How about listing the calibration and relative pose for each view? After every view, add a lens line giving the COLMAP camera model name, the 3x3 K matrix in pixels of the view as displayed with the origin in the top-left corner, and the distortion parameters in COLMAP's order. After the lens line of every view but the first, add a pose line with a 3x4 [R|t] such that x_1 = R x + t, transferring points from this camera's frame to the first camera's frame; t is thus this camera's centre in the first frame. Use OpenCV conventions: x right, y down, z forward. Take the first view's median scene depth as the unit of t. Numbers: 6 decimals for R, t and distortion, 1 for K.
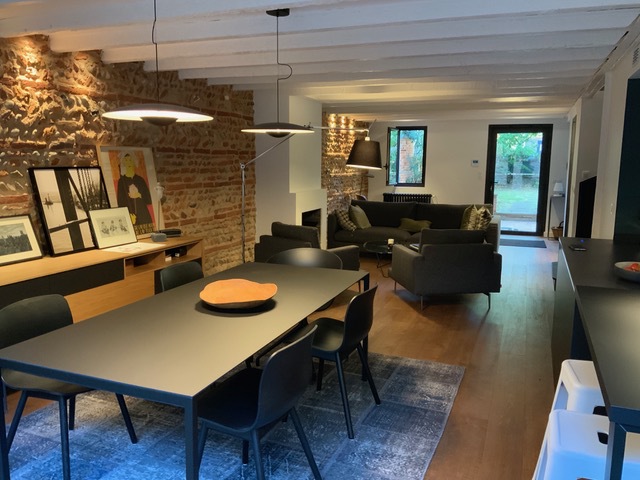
lens RADIAL K [[532.0, 0, 320.0], [0, 532.0, 240.0], [0, 0, 1]] dist [0.051998, -0.093075]
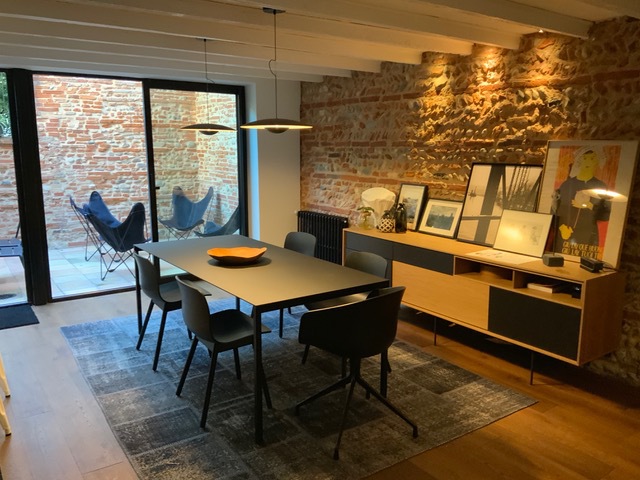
lens RADIAL K [[532.0, 0, 320.0], [0, 532.0, 240.0], [0, 0, 1]] dist [0.051998, -0.093075]
pose [[-0.547794, 0.134554, -0.825722, 0.586396], [-0.136184, 0.959477, 0.246696, -0.203696], [0.825455, 0.247588, -0.507271, 1.286208]]
